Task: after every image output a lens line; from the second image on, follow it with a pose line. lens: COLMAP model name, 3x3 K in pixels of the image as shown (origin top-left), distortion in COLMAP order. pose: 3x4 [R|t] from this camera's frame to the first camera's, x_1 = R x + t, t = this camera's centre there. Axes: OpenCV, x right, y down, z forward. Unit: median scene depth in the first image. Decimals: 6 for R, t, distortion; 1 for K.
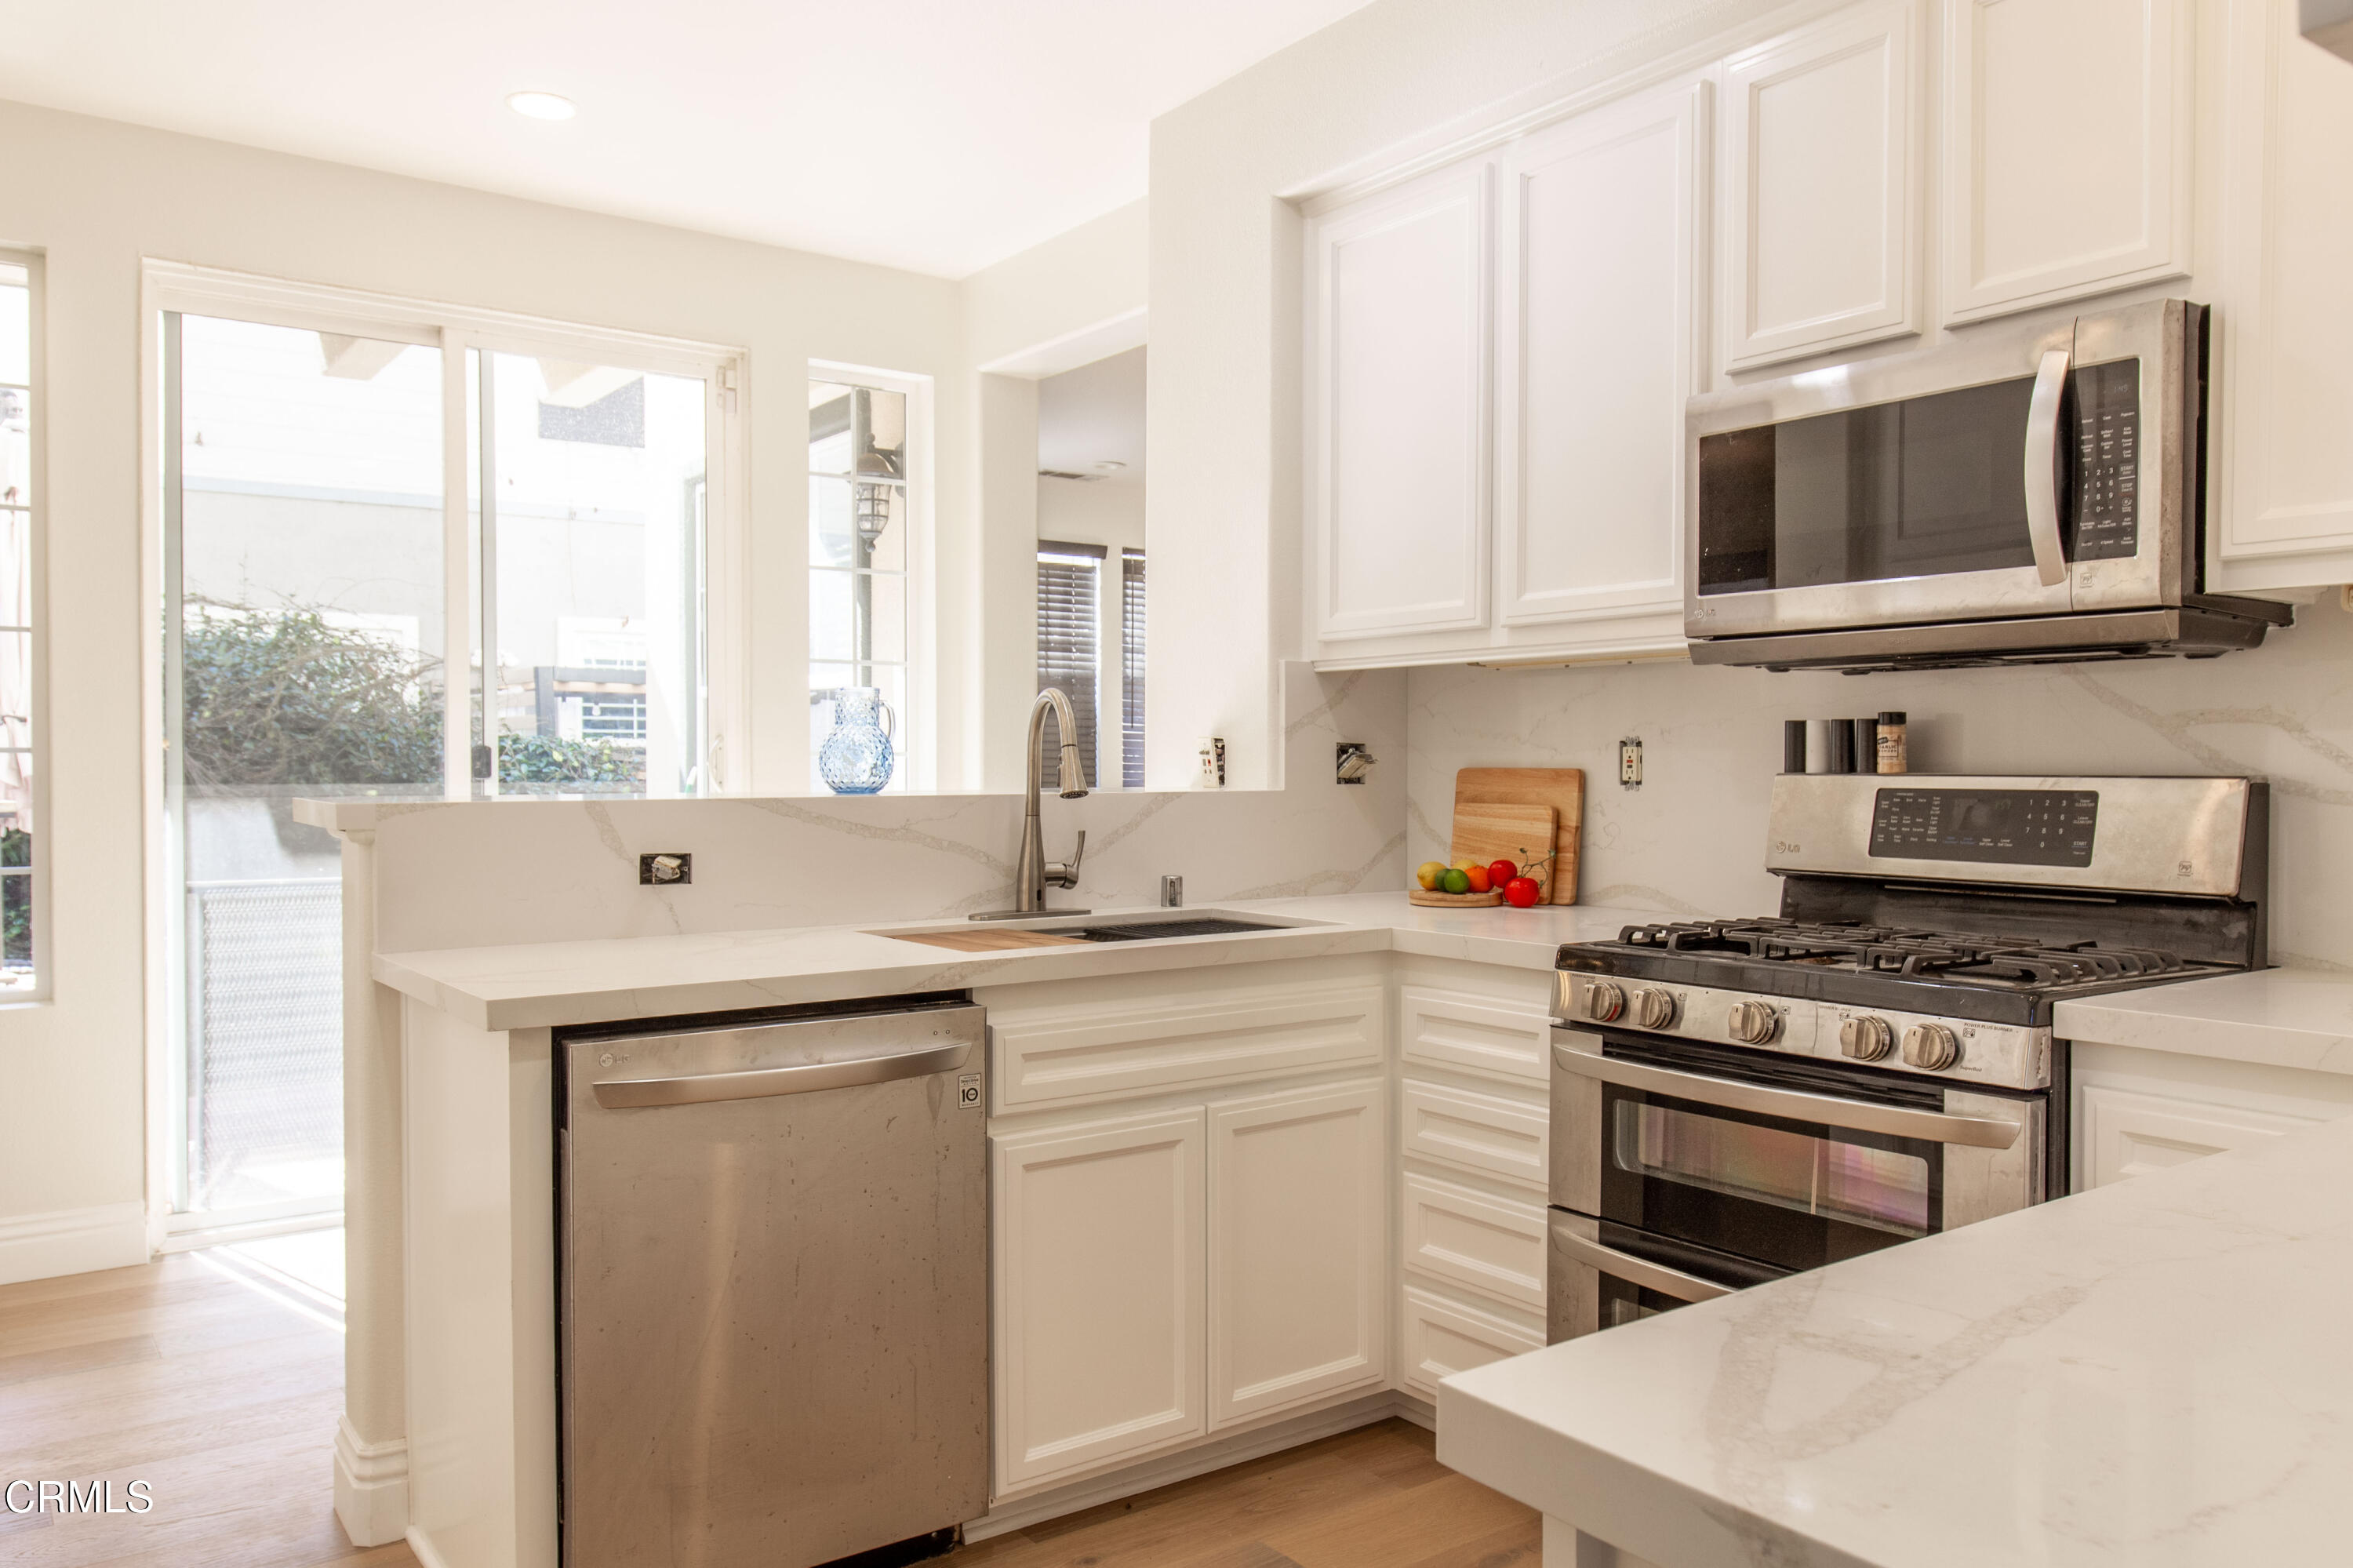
lens RADIAL K [[1733.8, 0, 1189.6], [0, 1733.8, 778.2], [0, 0, 1]] dist [0.013007, -0.008885]
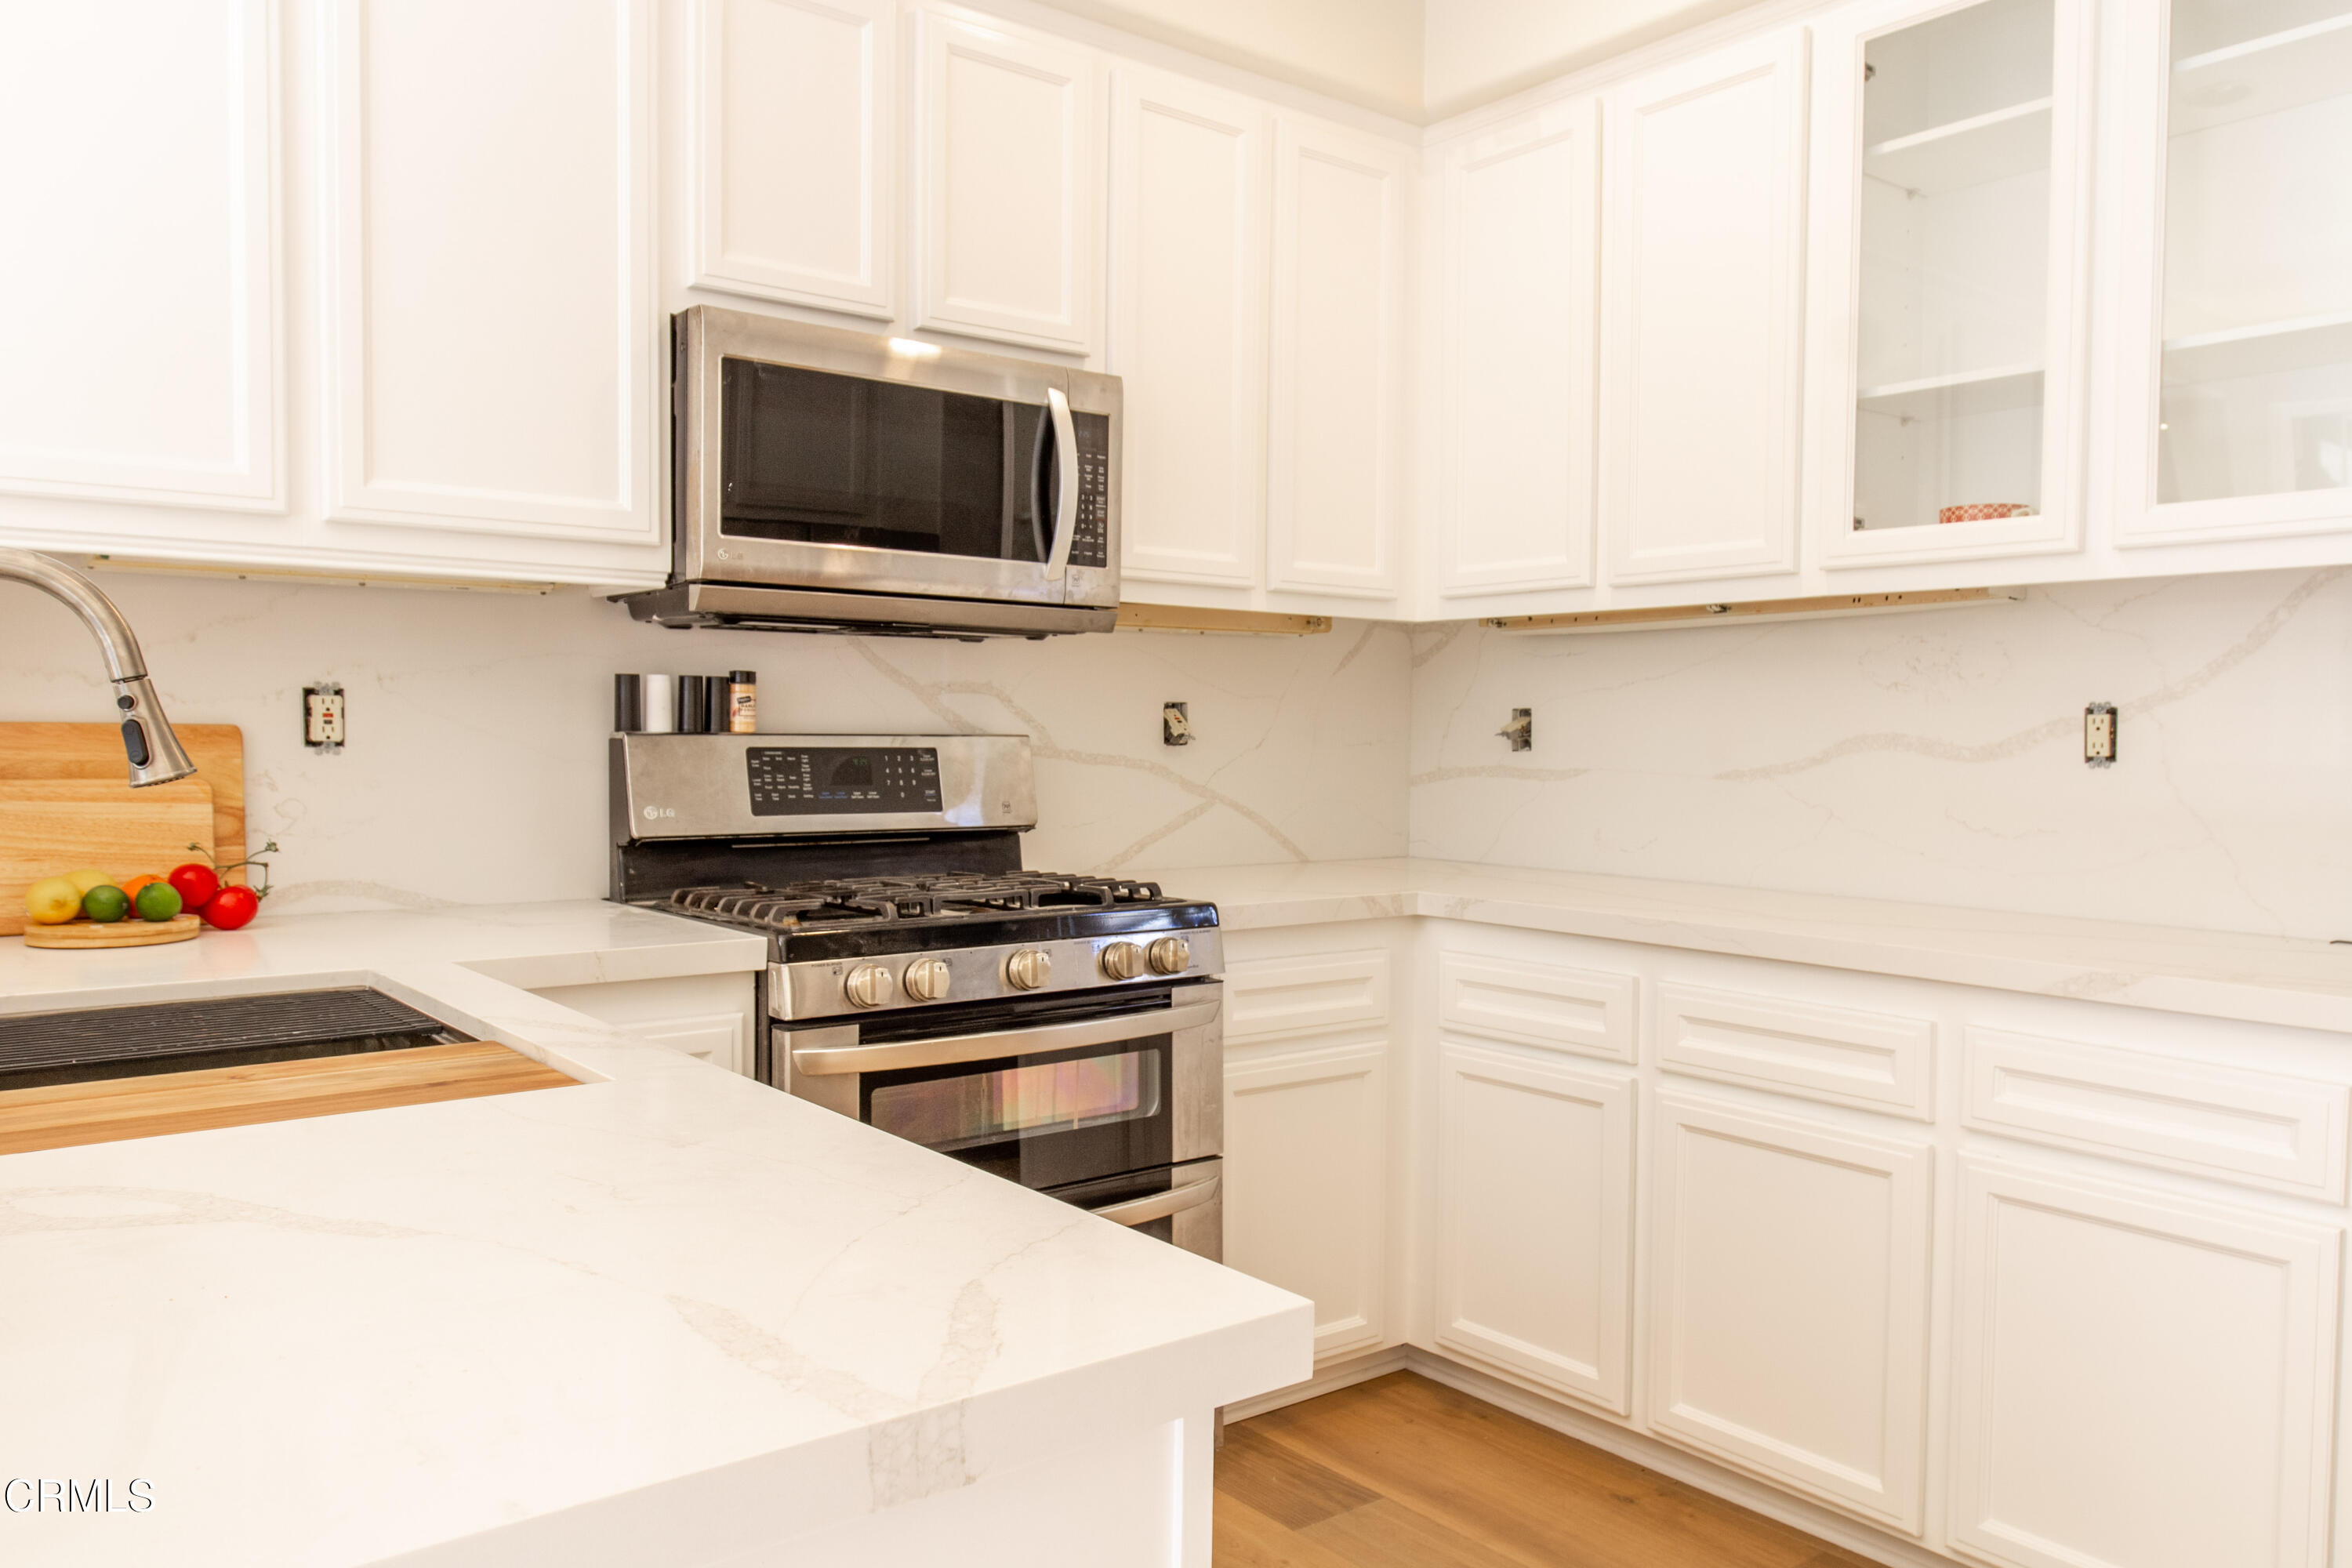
lens RADIAL K [[1733.0, 0, 1188.8], [0, 1733.0, 793.2], [0, 0, 1]] dist [0.013007, -0.008885]
pose [[-0.045227, -0.038750, 0.998225, -0.654663], [-0.002814, 0.999248, 0.038662, -0.007676], [-0.998973, -0.001061, -0.045302, 0.850945]]
